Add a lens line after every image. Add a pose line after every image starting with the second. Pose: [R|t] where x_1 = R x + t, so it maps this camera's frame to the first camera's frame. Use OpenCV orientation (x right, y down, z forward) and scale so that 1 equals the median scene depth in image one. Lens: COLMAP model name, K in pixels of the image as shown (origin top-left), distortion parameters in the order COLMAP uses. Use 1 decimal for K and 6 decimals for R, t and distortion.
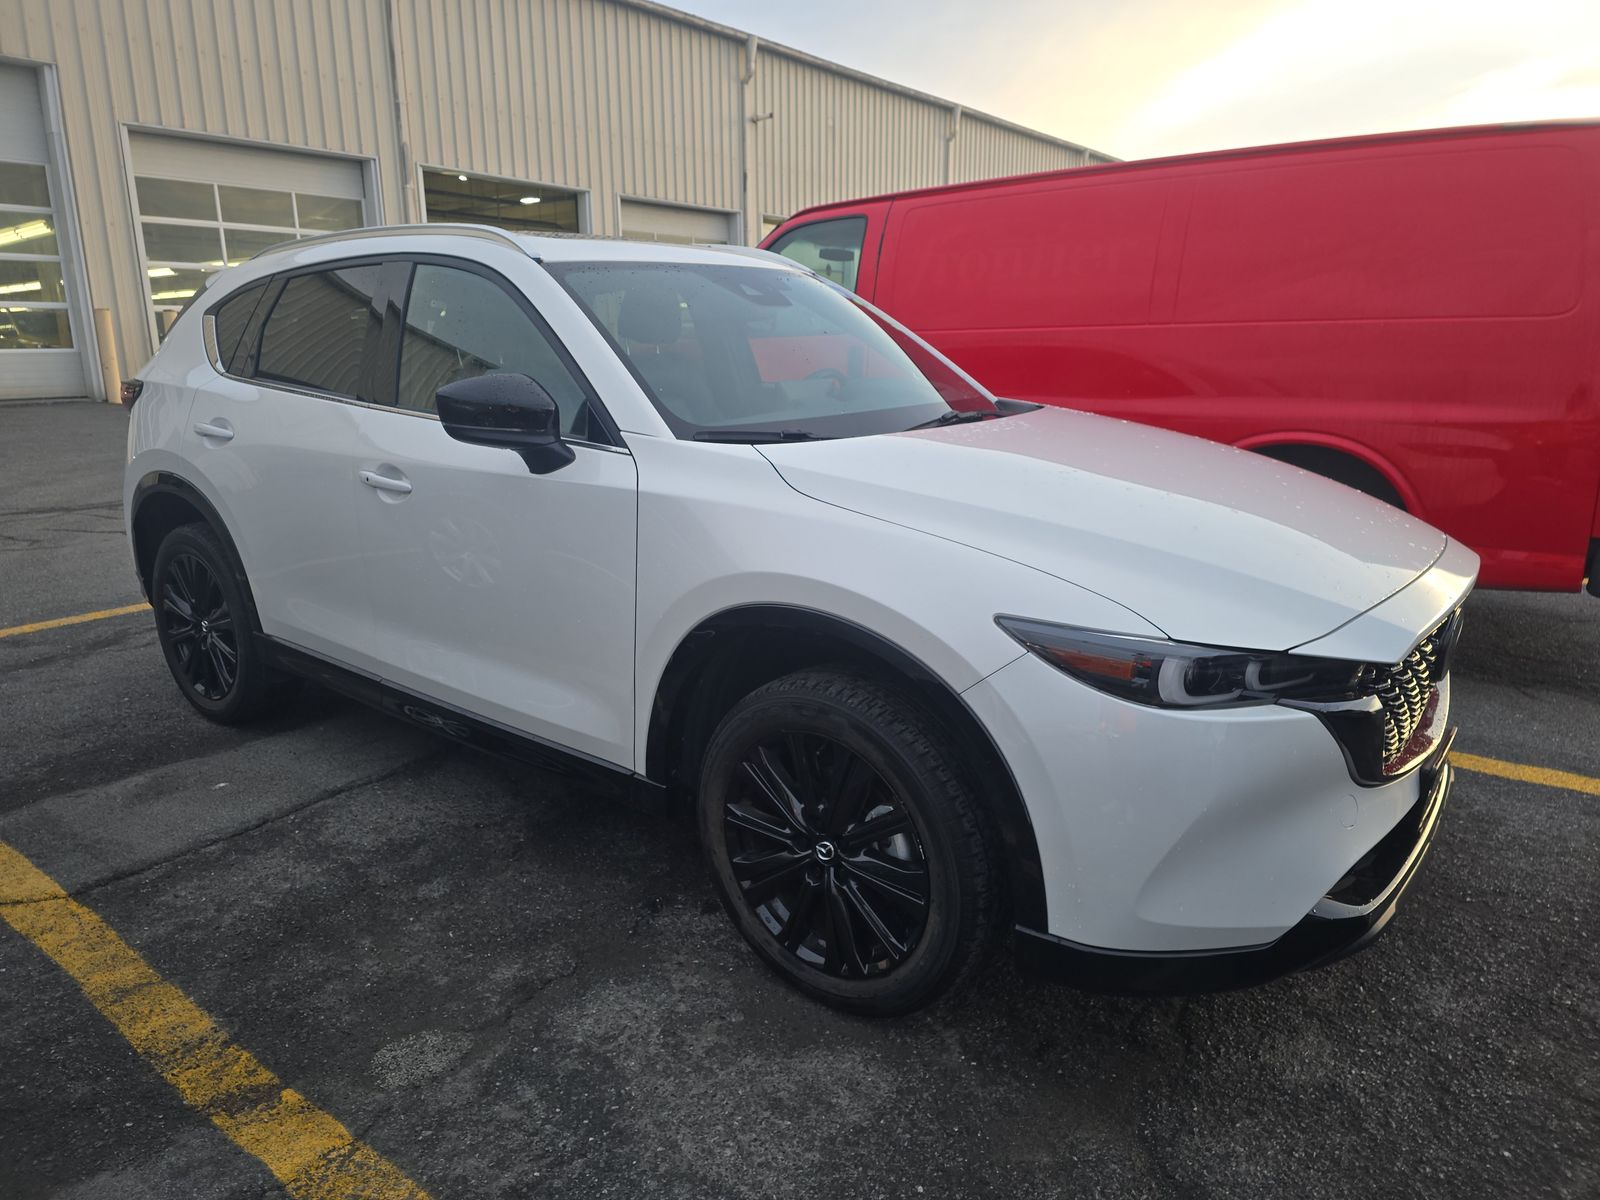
lens RADIAL K [[1080.1, 0, 797.6], [0, 1080.1, 603.2], [0, 0, 1]] dist [0.025164, -0.020166]
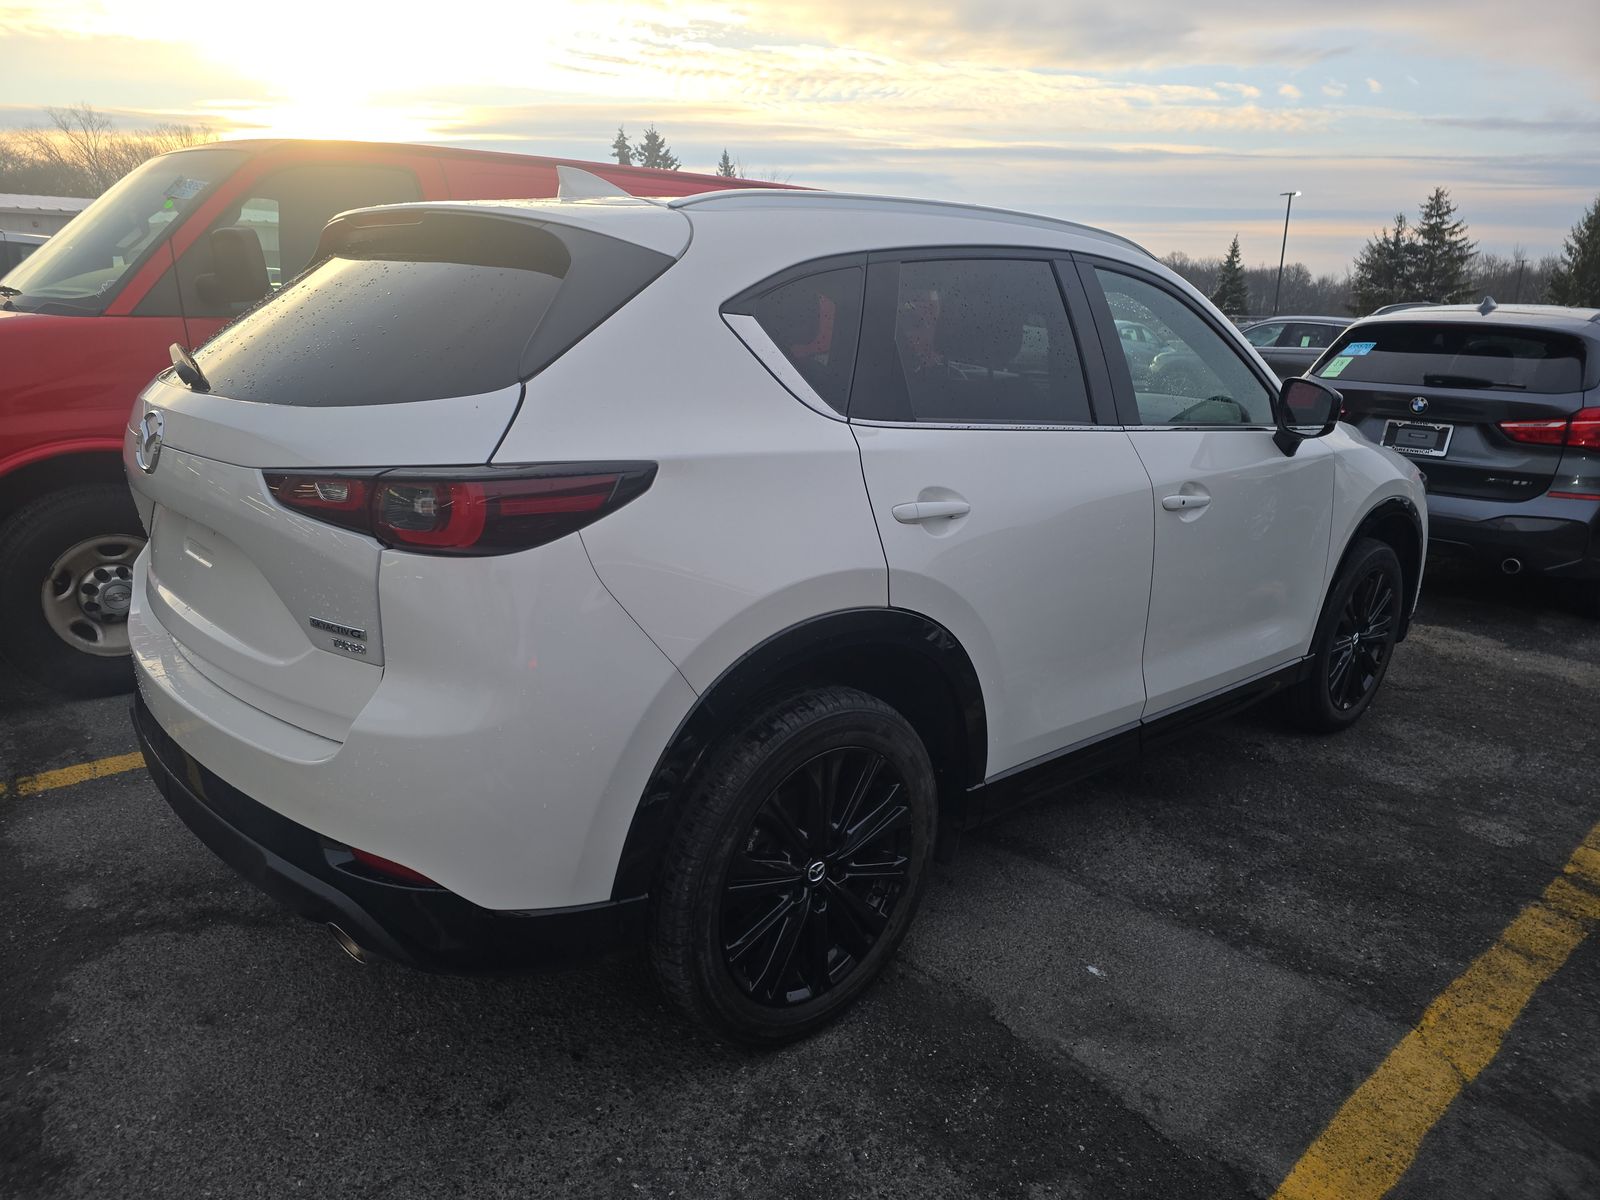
lens RADIAL K [[1080.1, 0, 800.3], [0, 1080.1, 595.8], [0, 0, 1]] dist [0.025164, -0.020166]
pose [[0.166585, -0.254780, 0.952542, -1.121925], [0.216363, 0.951942, 0.216781, -0.256114], [-0.961996, 0.169982, 0.213704, 0.934912]]
